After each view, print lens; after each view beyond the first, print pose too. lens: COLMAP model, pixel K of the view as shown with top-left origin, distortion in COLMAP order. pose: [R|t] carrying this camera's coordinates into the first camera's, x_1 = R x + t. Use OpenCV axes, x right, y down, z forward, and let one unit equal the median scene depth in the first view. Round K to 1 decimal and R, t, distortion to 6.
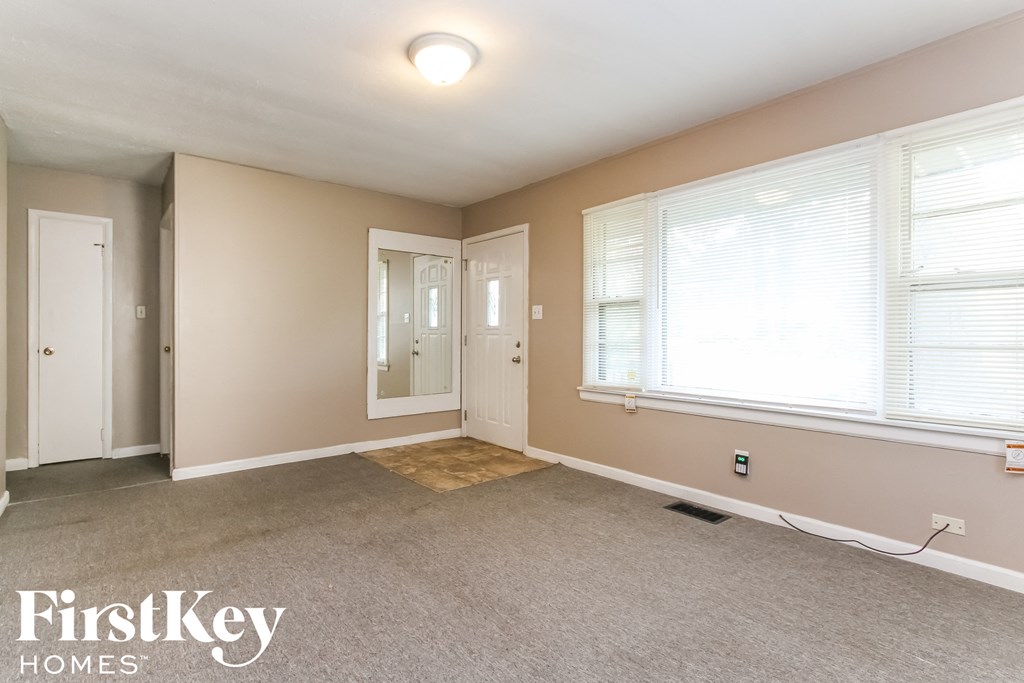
lens RADIAL K [[501.6, 0, 488.6], [0, 501.6, 340.2], [0, 0, 1]] dist [0.007114, 0.002035]
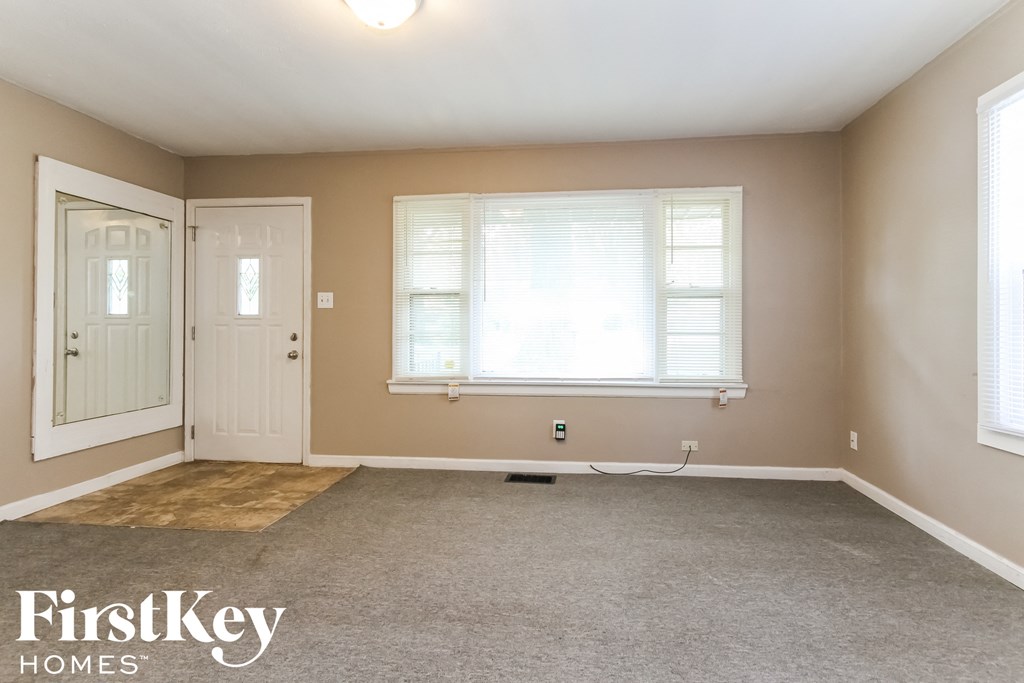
lens RADIAL K [[501.6, 0, 525.3], [0, 501.6, 323.5], [0, 0, 1]] dist [0.007114, 0.002035]
pose [[0.696651, 0.005744, 0.717387, -0.332457], [0.007086, 0.999864, -0.014887, 0.001187], [-0.717375, 0.015455, 0.696516, 0.155651]]
